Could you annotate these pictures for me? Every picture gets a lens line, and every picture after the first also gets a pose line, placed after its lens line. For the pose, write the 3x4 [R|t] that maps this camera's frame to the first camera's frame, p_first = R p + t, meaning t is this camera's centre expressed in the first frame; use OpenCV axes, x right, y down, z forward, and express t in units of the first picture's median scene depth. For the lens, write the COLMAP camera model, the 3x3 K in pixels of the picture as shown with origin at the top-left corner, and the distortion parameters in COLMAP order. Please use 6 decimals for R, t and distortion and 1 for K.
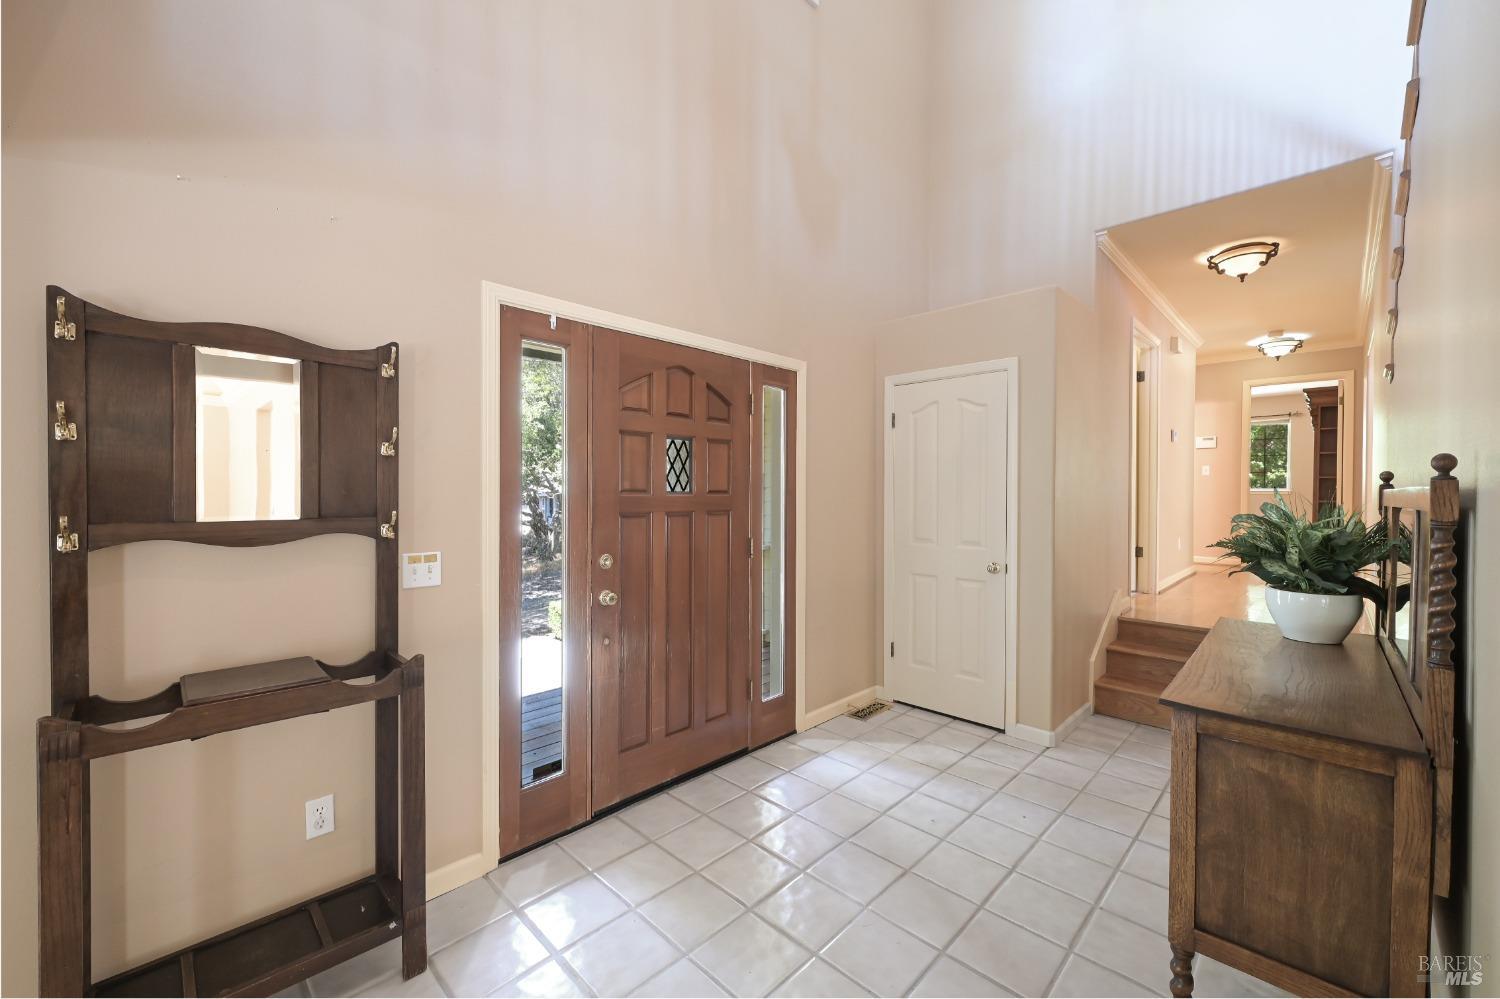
lens RADIAL K [[592.0, 0, 749.8], [0, 592.0, 500.3], [0, 0, 1]] dist [-0.001553, 0.000087]
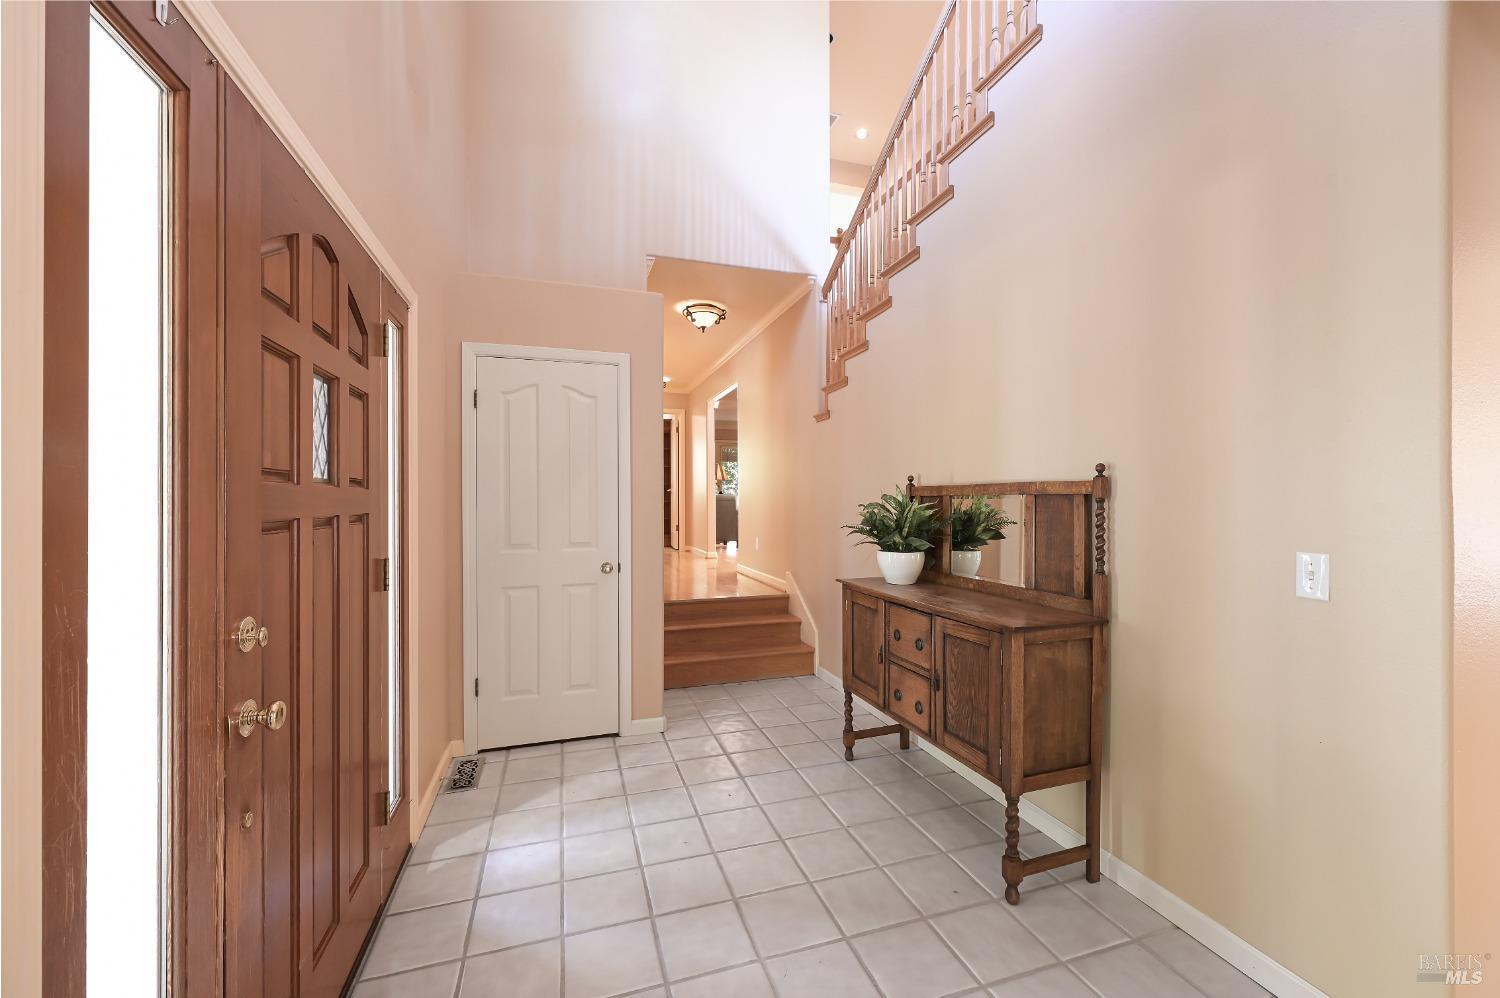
lens RADIAL K [[593.1, 0, 750.6], [0, 593.1, 499.1], [0, 0, 1]] dist [-0.000331, -0.000330]
pose [[0.463316, -0.004715, 0.886181, -0.341502], [0.014747, 0.999888, -0.002390, 0.008223], [-0.886070, 0.014176, 0.463334, 0.354623]]
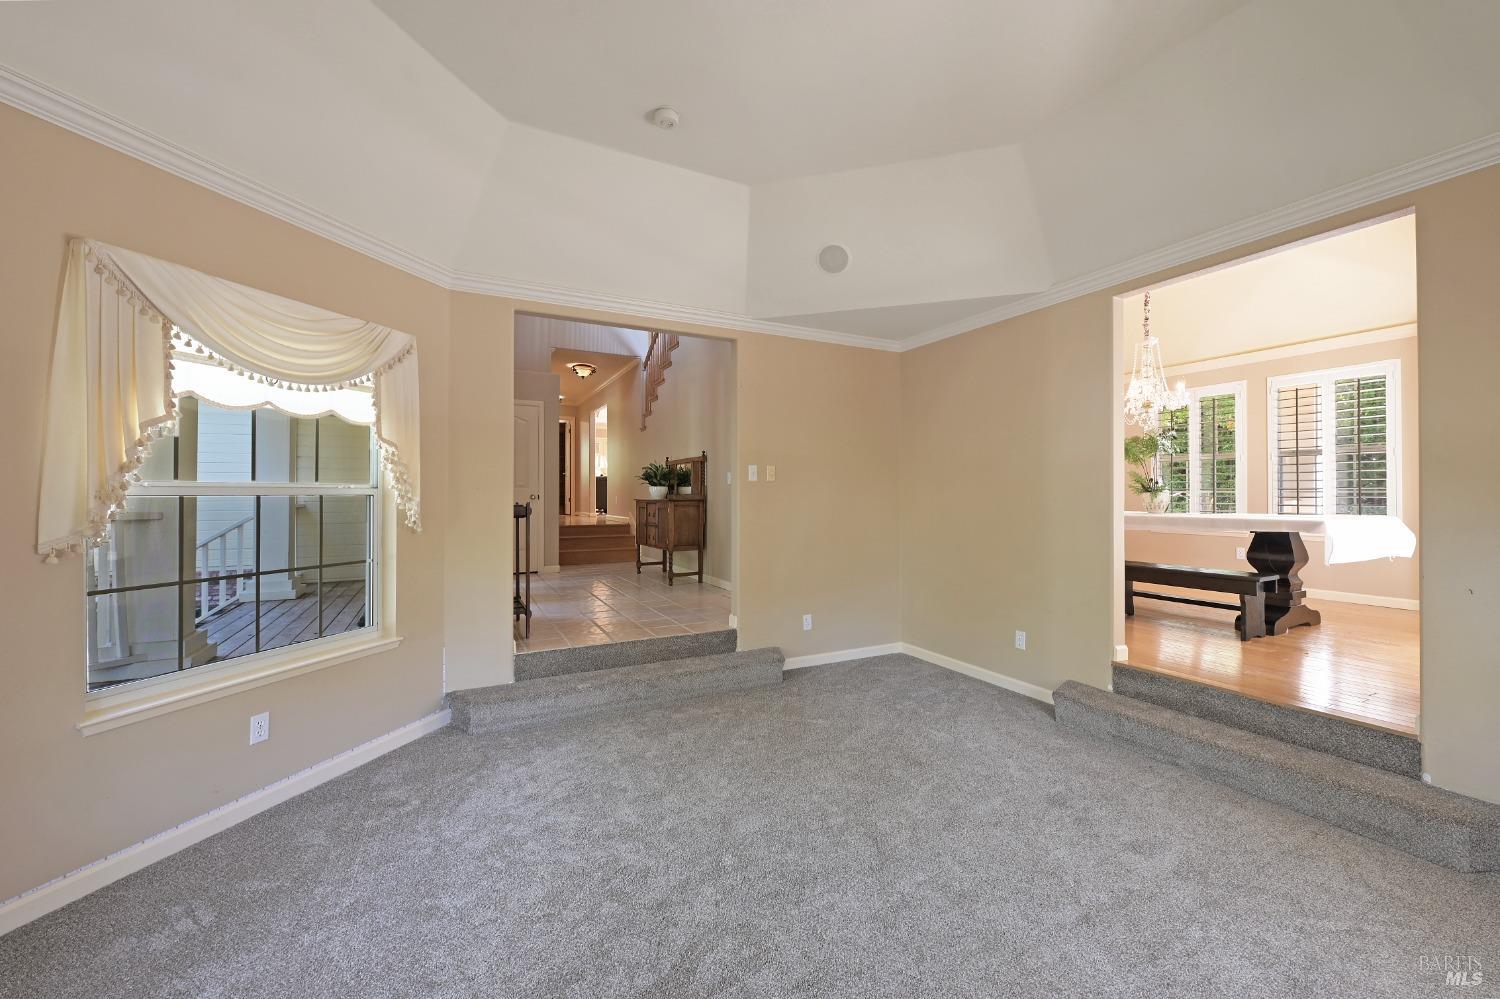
lens RADIAL K [[592.0, 0, 758.7], [0, 592.0, 488.5], [0, 0, 1]] dist [-0.001553, 0.000087]
pose [[0.298162, 0.006759, 0.954491, -1.433603], [0.015789, 0.999803, -0.012012, 0.126007], [-0.954385, 0.018652, 0.297997, -0.436384]]
